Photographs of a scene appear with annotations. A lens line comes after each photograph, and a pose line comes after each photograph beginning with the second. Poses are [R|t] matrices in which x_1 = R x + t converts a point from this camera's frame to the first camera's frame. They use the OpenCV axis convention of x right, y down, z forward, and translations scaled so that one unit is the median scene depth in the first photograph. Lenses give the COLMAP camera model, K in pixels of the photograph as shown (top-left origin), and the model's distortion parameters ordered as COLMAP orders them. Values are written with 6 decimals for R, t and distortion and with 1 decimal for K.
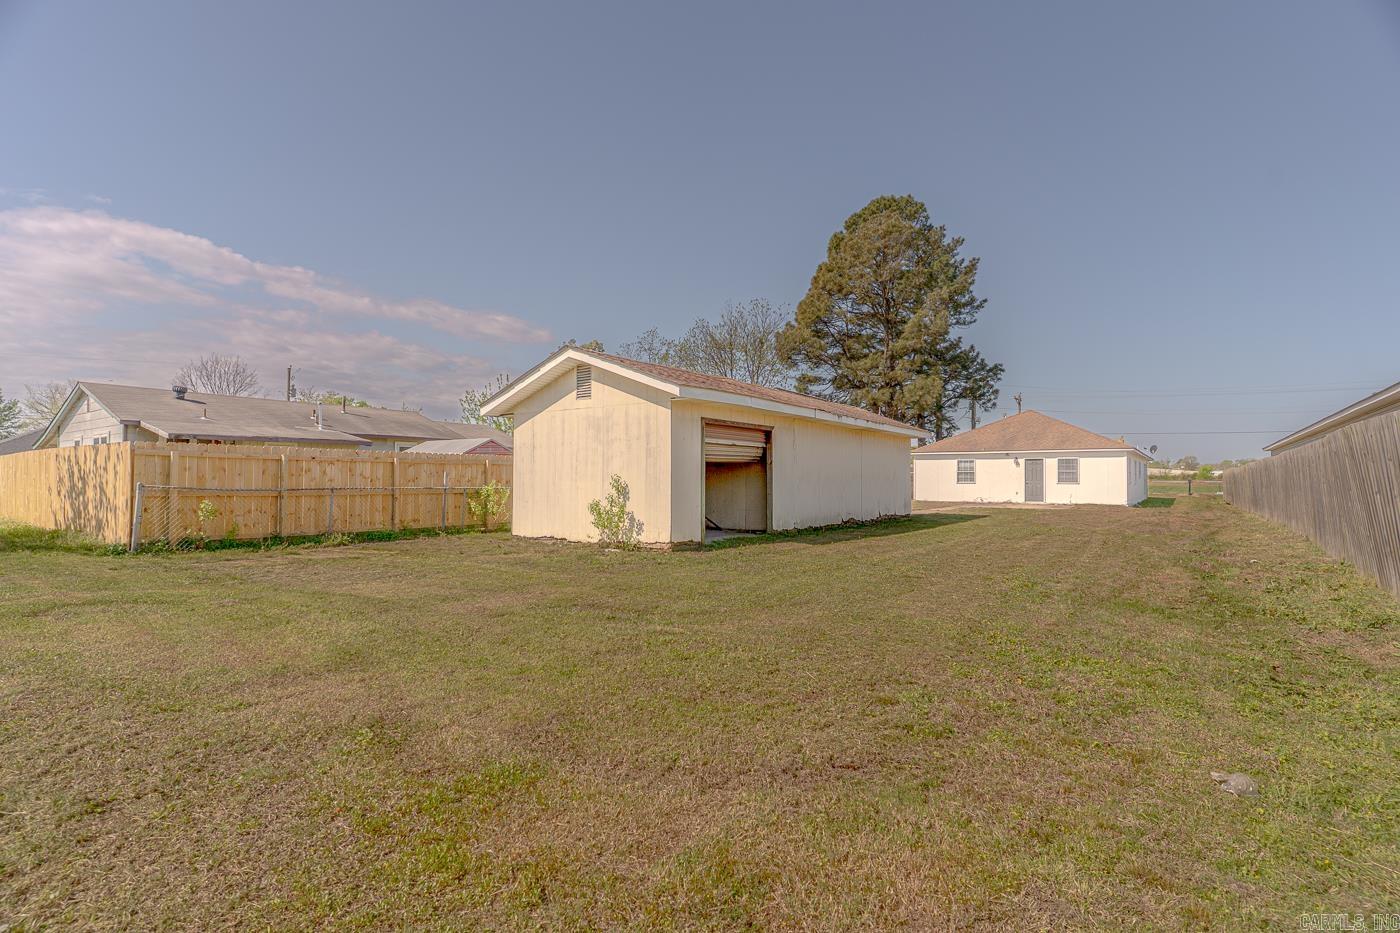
lens RADIAL K [[674.1, 0, 698.6], [0, 674.1, 472.9], [0, 0, 1]] dist [0.000905, 0.000705]
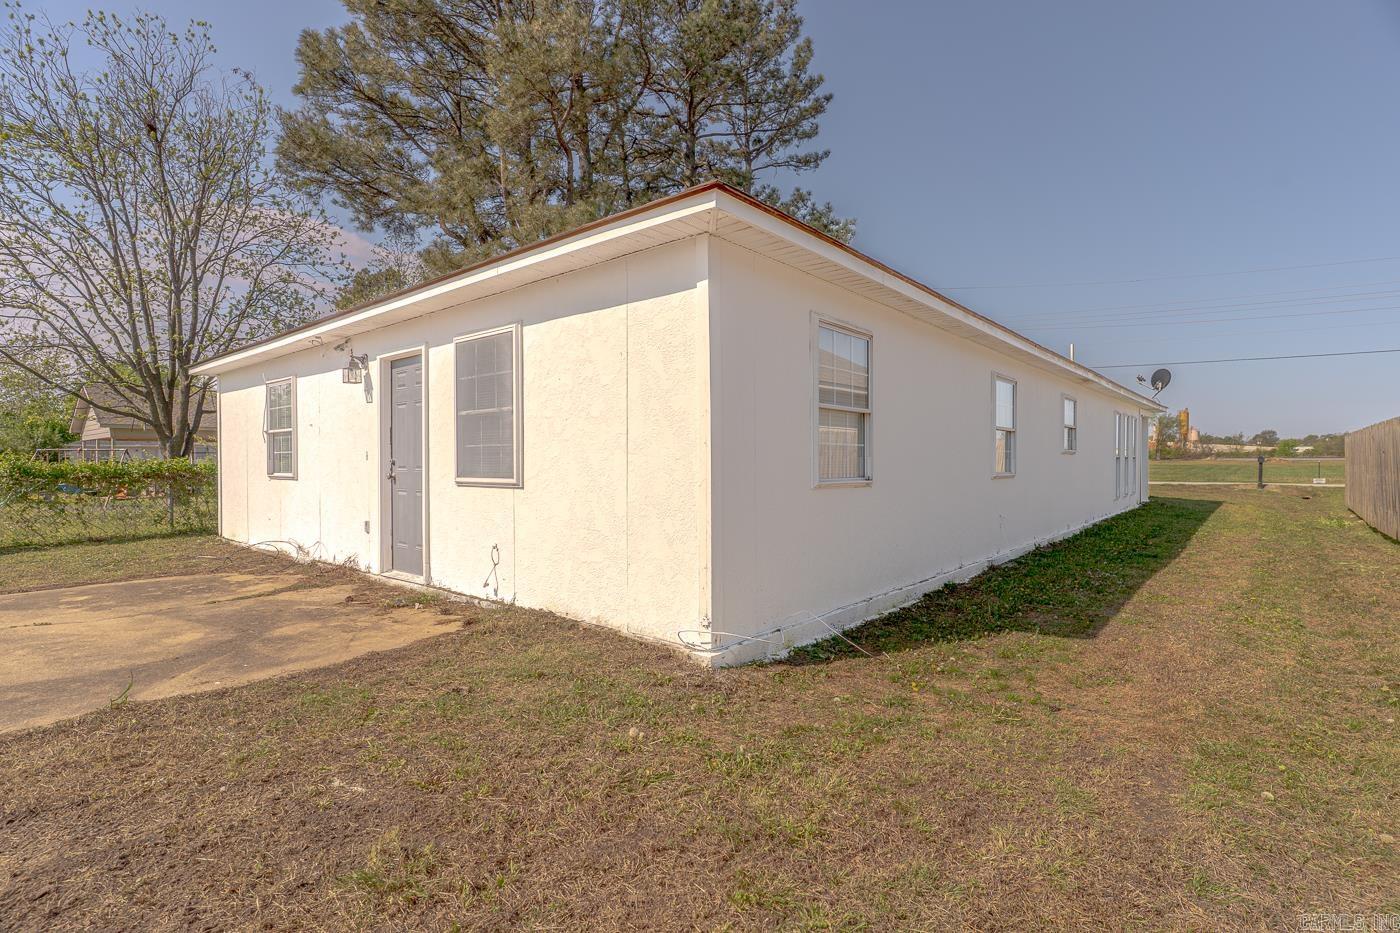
lens RADIAL K [[674.1, 0, 698.6], [0, 674.1, 472.9], [0, 0, 1]] dist [0.000905, 0.000705]
pose [[0.997451, -0.005311, -0.071154, 0.609037], [0.007306, 0.999587, 0.027803, 0.008539], [0.070977, -0.028252, 0.997078, 0.825020]]
